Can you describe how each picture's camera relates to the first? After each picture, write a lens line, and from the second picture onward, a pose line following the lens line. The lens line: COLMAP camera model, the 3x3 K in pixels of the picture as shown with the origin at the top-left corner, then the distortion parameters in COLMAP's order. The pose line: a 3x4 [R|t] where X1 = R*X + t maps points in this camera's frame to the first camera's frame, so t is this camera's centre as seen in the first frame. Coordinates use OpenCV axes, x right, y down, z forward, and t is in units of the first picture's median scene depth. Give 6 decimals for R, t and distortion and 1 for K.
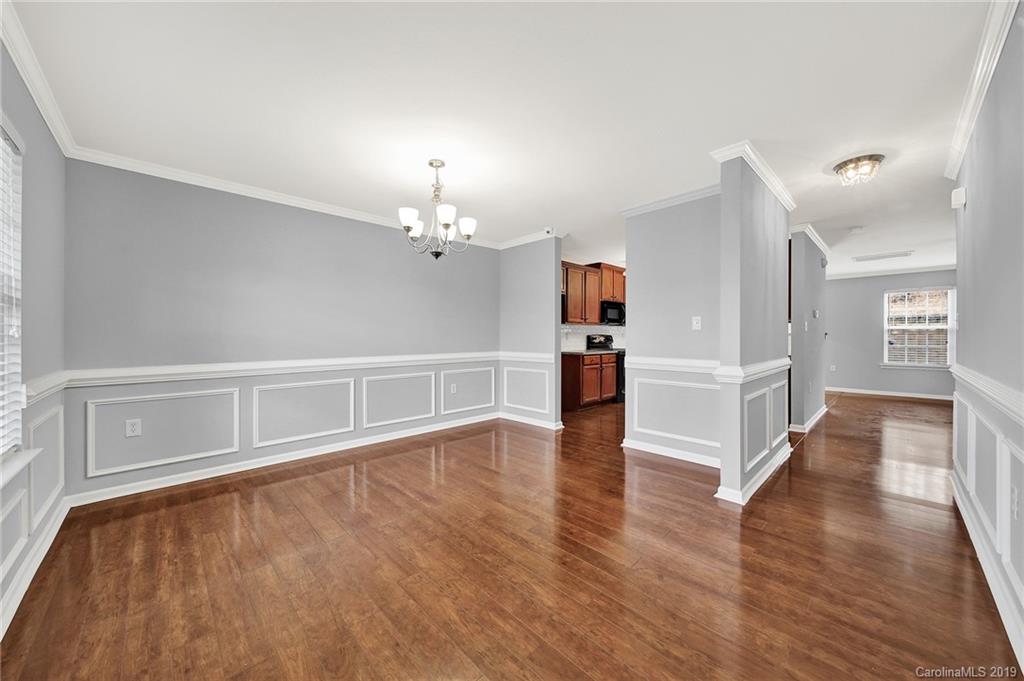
lens RADIAL K [[365.0, 0, 512.0], [0, 365.0, 336.7], [0, 0, 1]] dist [-0.000283, -0.000160]
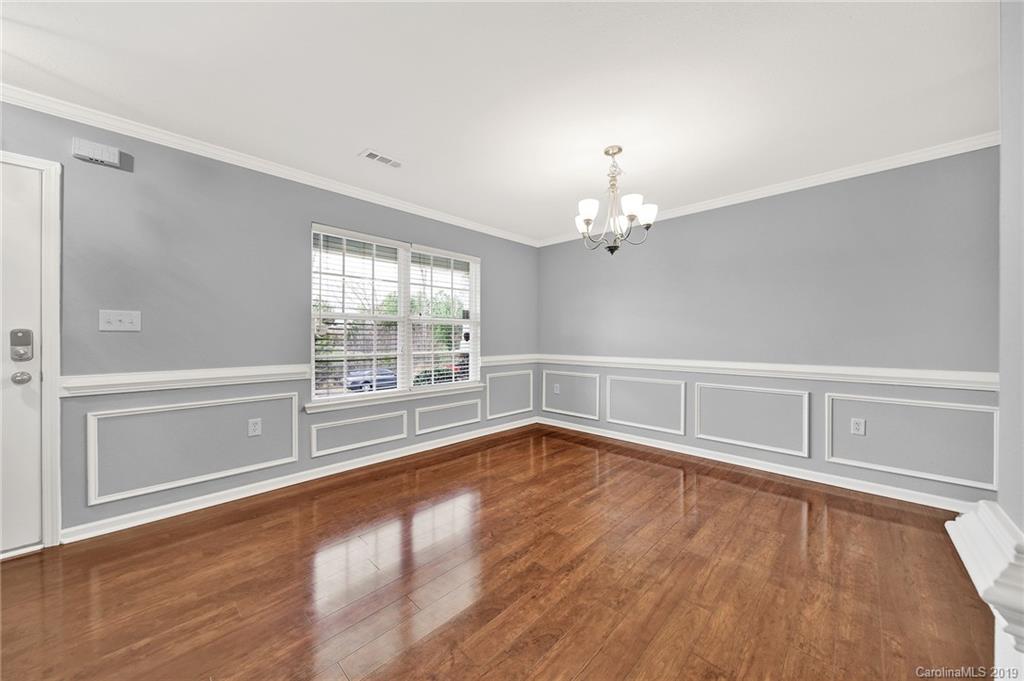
lens RADIAL K [[365.0, 0, 512.0], [0, 365.0, 336.7], [0, 0, 1]] dist [-0.000283, -0.000160]
pose [[0.027581, -0.000189, -0.999620, 0.711509], [-0.000517, 1.000000, -0.000204, -0.003153], [0.999619, 0.000522, 0.027581, 0.721046]]
